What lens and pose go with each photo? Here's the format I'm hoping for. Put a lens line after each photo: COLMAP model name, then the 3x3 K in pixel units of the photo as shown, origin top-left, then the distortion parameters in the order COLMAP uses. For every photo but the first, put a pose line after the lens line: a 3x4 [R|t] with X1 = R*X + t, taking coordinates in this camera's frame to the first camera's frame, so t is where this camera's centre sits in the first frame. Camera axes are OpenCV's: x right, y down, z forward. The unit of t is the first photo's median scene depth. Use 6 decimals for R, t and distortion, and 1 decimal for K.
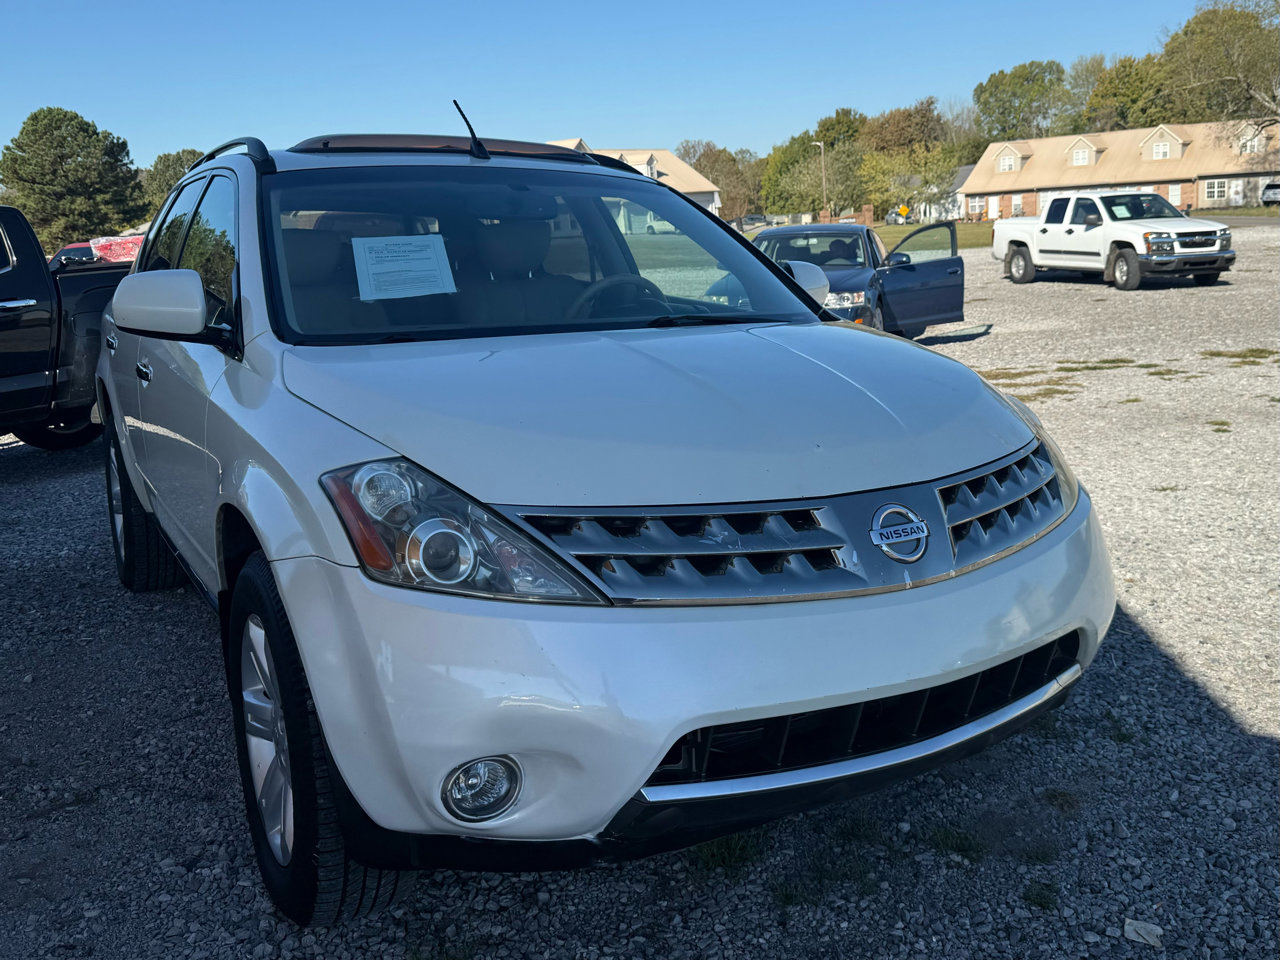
lens RADIAL K [[1141.8, 0, 707.5], [0, 1141.8, 435.0], [0, 0, 1]] dist [0.010862, -0.018221]
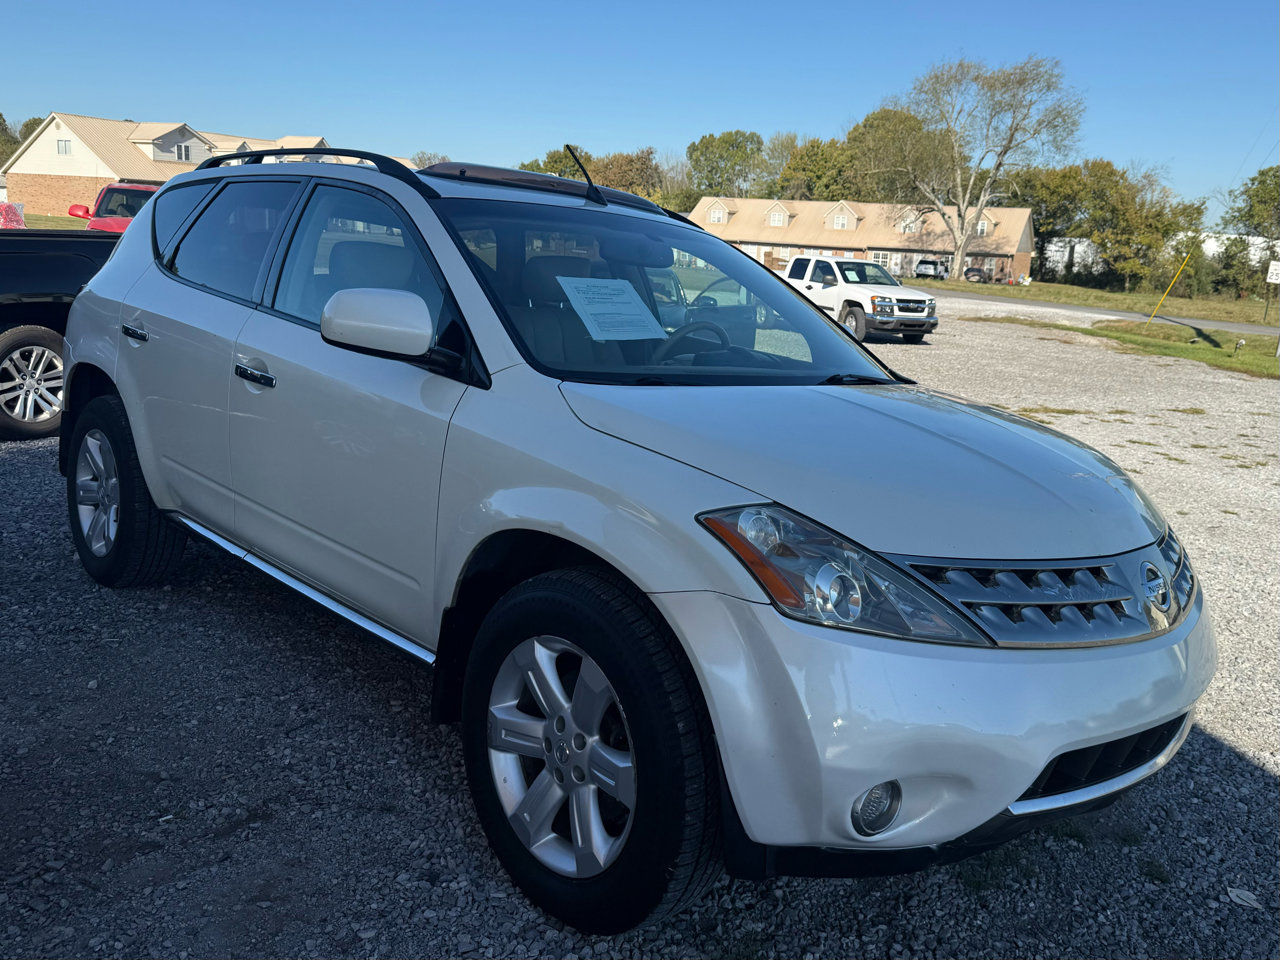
lens RADIAL K [[1017.0, 0, 707.2], [0, 1017.0, 445.9], [0, 0, 1]] dist [0.071778, -0.118229]
pose [[0.961722, 0.064181, 0.266406, -0.435321], [-0.065409, 0.997849, -0.004269, -0.020299], [-0.266107, -0.013320, 0.963851, 0.048724]]
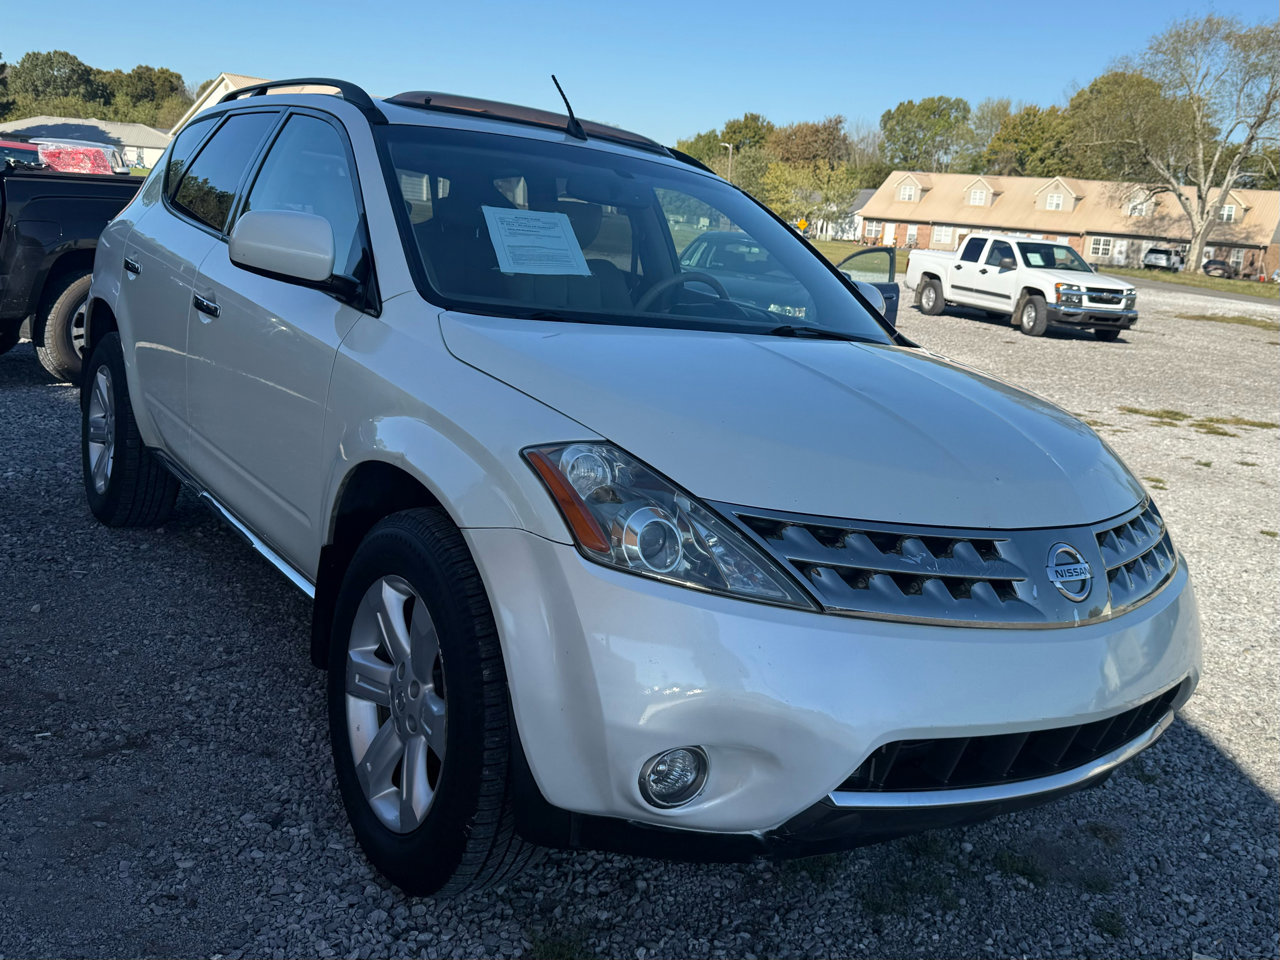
lens RADIAL K [[1150.3, 0, 692.9], [0, 1150.3, 425.9], [0, 0, 1]] dist [0.036524, -0.064350]
pose [[0.987184, 0.123578, 0.100973, -0.216351], [-0.123371, 0.992326, -0.008322, 0.003453], [-0.101226, -0.004242, 0.994854, -0.015863]]
